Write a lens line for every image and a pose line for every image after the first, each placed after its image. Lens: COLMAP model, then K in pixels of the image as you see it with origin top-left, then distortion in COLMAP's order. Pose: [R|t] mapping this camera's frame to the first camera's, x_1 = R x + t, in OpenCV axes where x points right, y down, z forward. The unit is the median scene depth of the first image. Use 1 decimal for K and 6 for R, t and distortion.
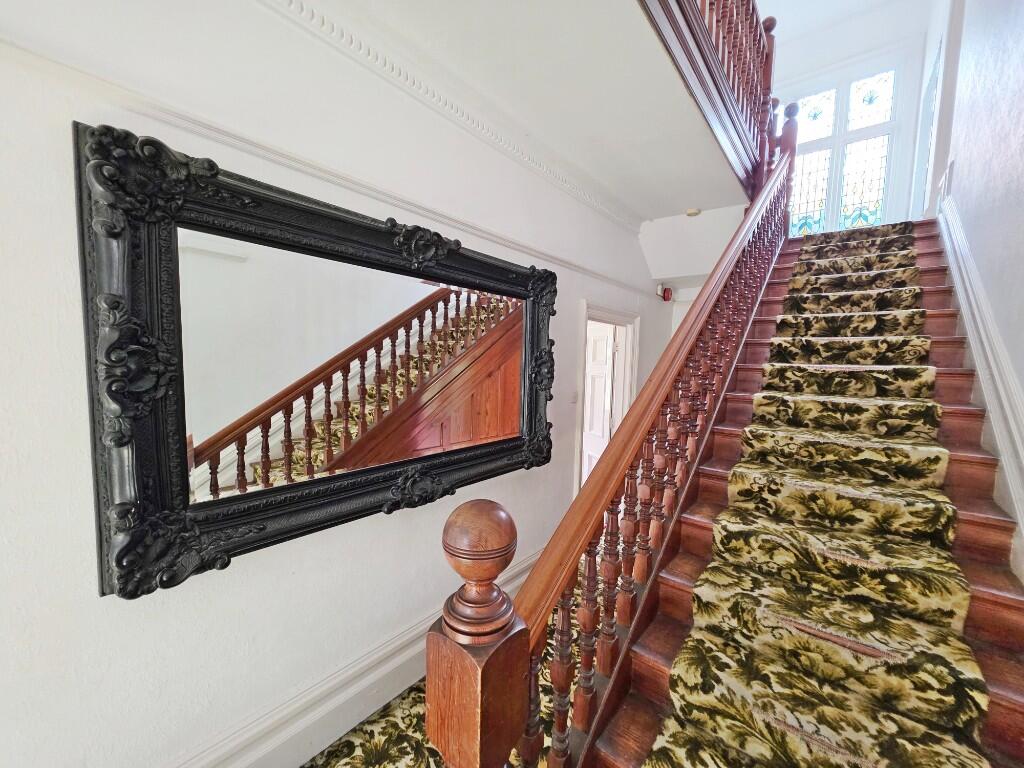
lens RADIAL K [[407.1, 0, 512.0], [0, 407.1, 384.0], [0, 0, 1]] dist [0.002536, 0.000718]
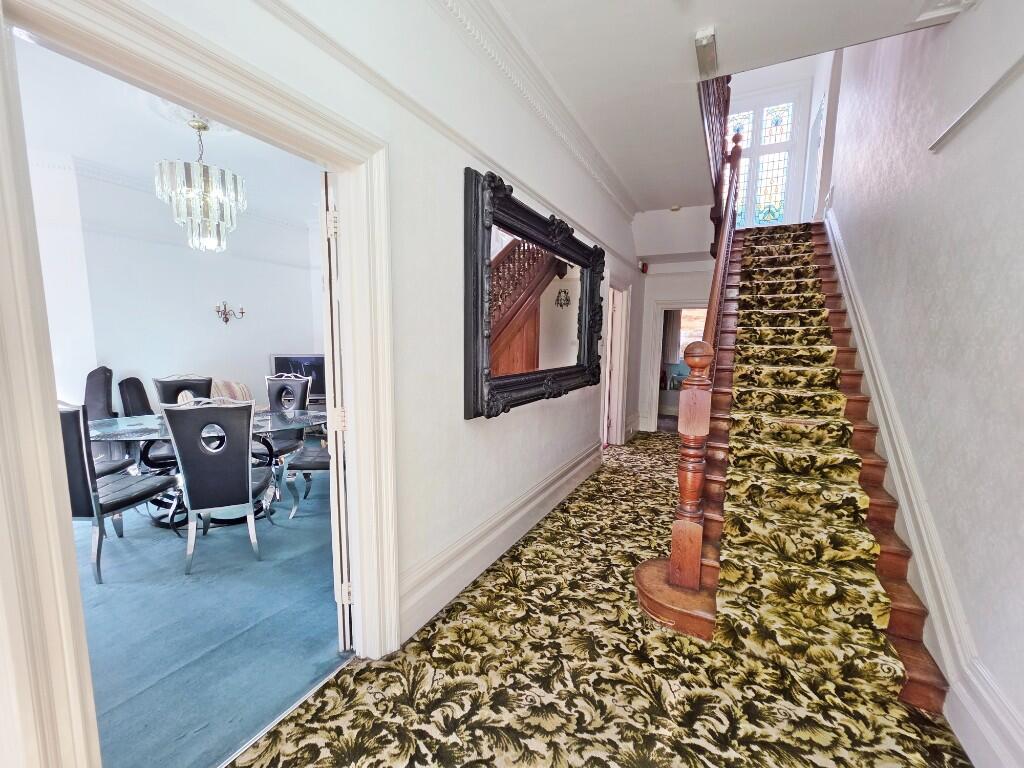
lens RADIAL K [[418.2, 0, 512.0], [0, 418.2, 384.0], [0, 0, 1]] dist [0.000549, 0.000257]
pose [[0.980456, -0.034854, 0.193628, -0.668853], [0.024957, 0.998266, 0.053320, 0.145044], [-0.195151, -0.047445, 0.979625, -0.529002]]
